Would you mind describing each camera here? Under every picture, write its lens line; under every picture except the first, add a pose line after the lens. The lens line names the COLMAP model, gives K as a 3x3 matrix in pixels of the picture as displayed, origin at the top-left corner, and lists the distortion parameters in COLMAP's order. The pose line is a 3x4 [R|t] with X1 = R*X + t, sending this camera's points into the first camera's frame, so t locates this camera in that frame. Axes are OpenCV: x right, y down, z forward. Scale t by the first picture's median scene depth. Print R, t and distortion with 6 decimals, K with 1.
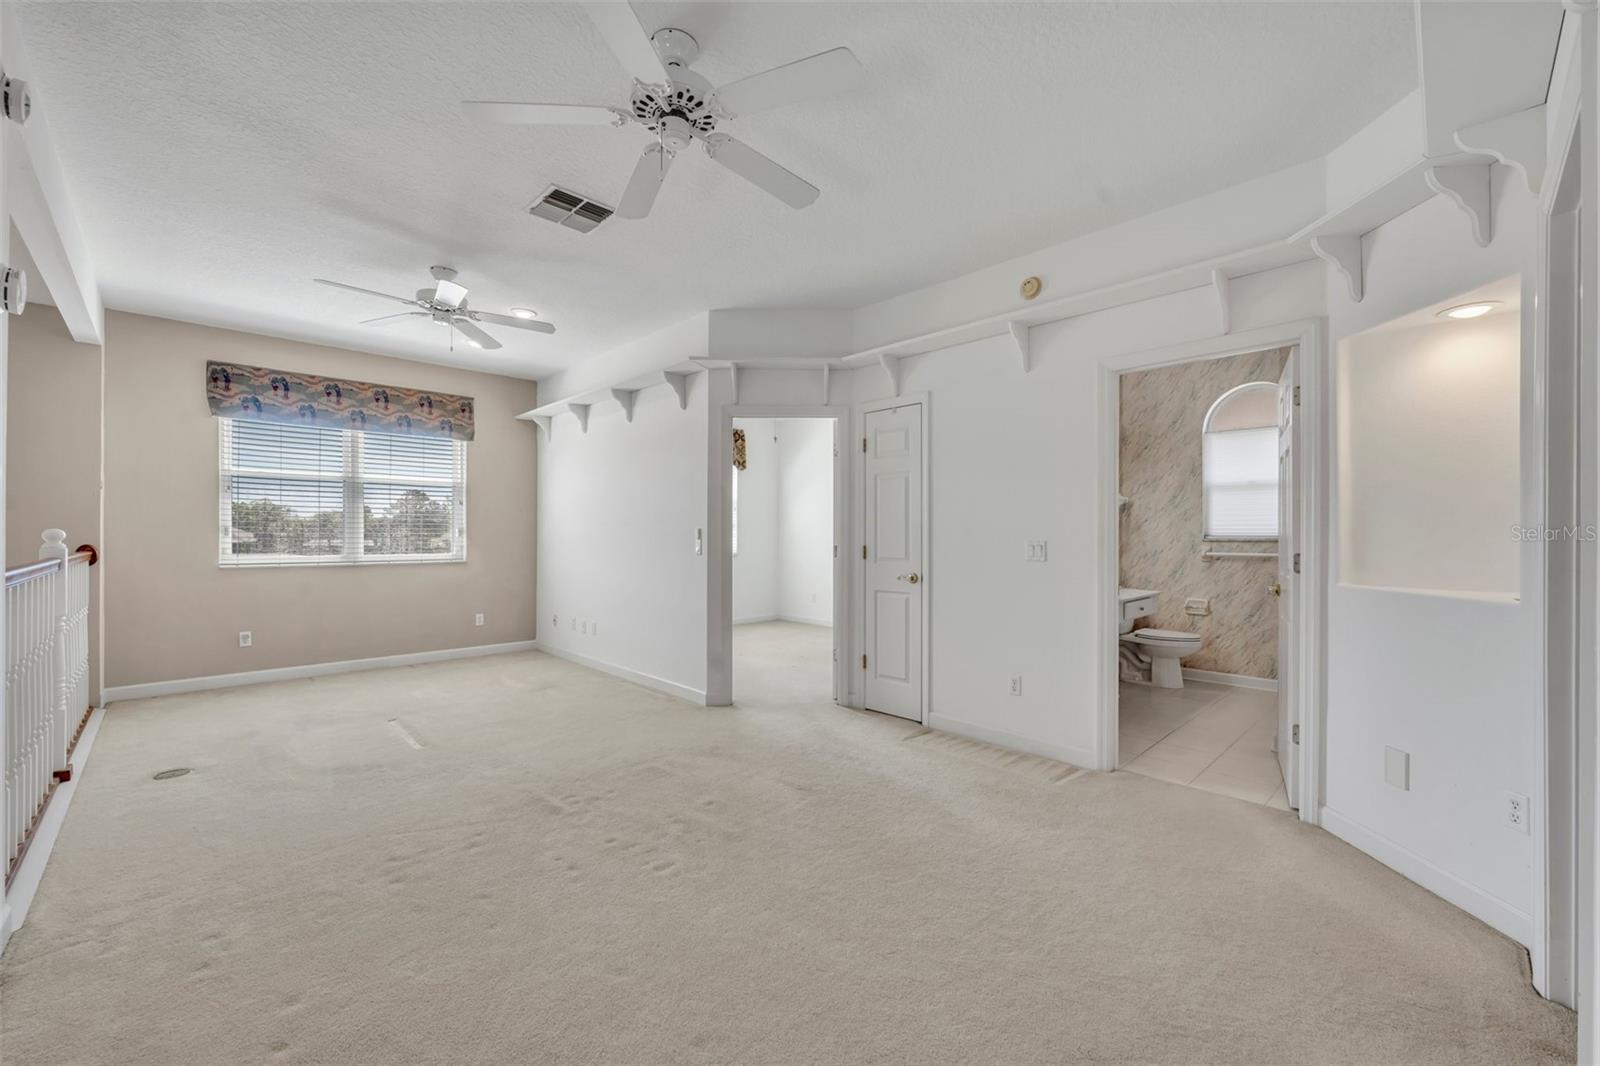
lens RADIAL K [[644.9, 0, 810.7], [0, 644.9, 537.9], [0, 0, 1]] dist [0.000143, -0.000033]
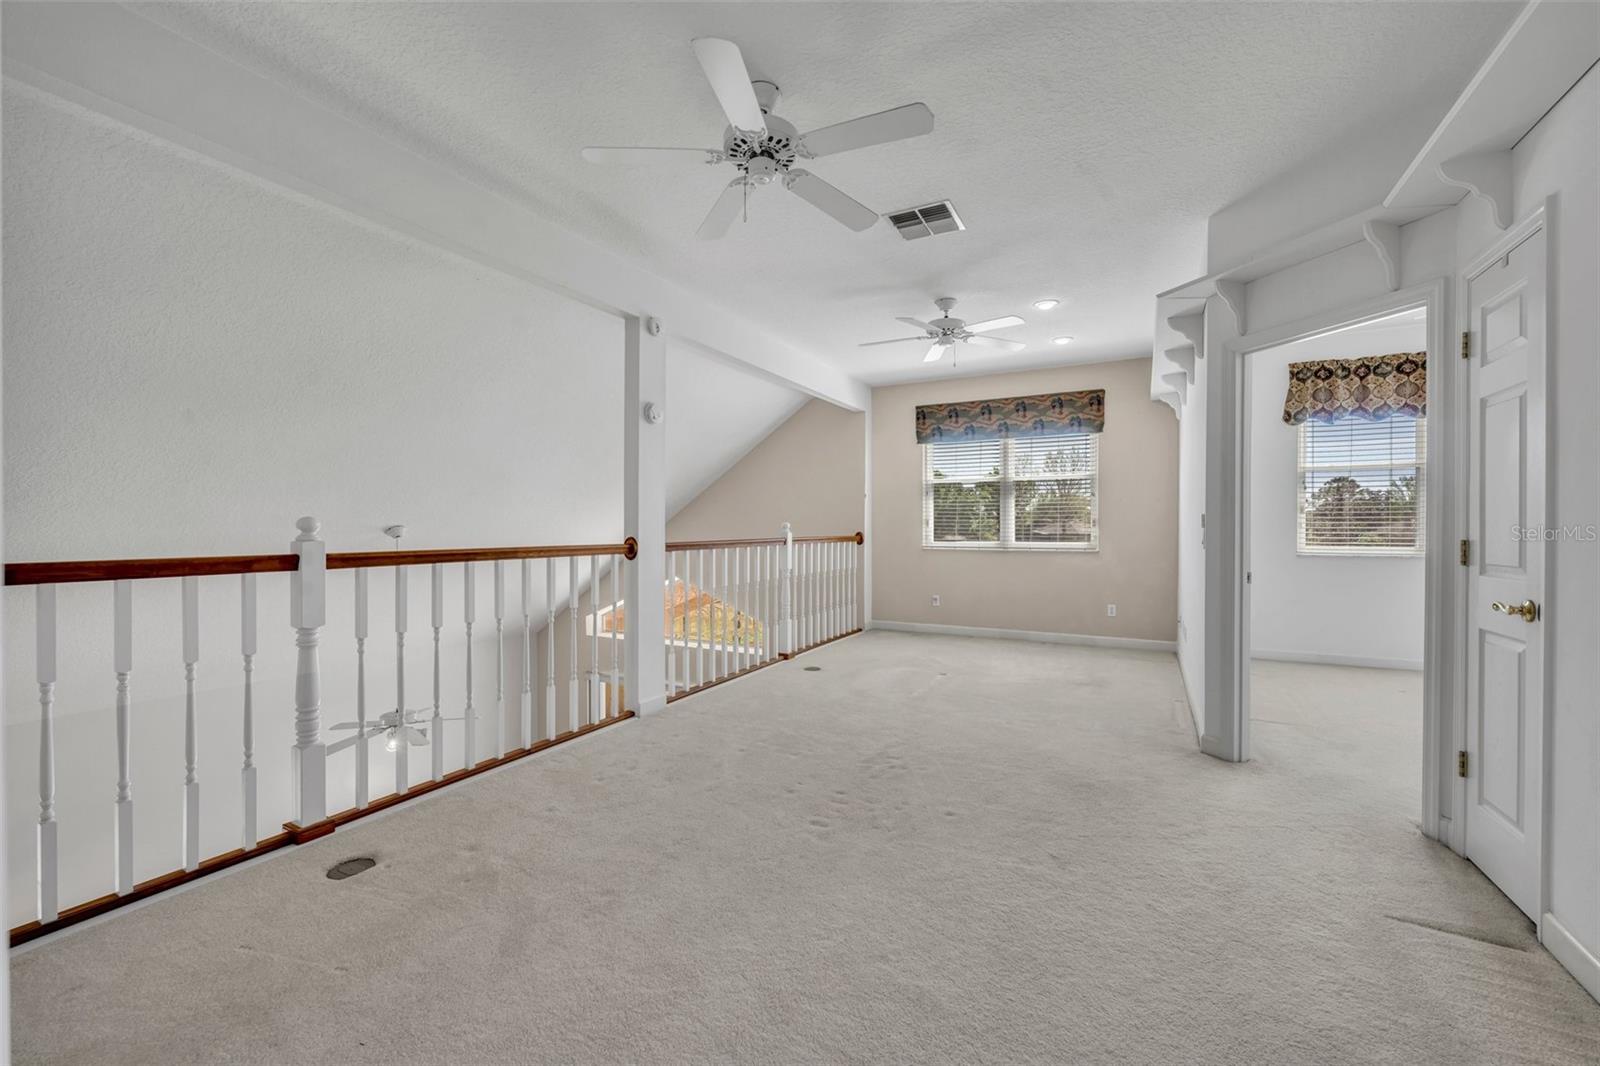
lens RADIAL K [[651.9, 0, 796.6], [0, 651.9, 535.6], [0, 0, 1]] dist [-0.001702, -0.000246]
pose [[0.286173, 0.008548, -0.958140, 0.456954], [-0.001608, 0.999963, 0.008441, 0.005437], [0.958177, -0.000875, 0.286176, 0.359988]]
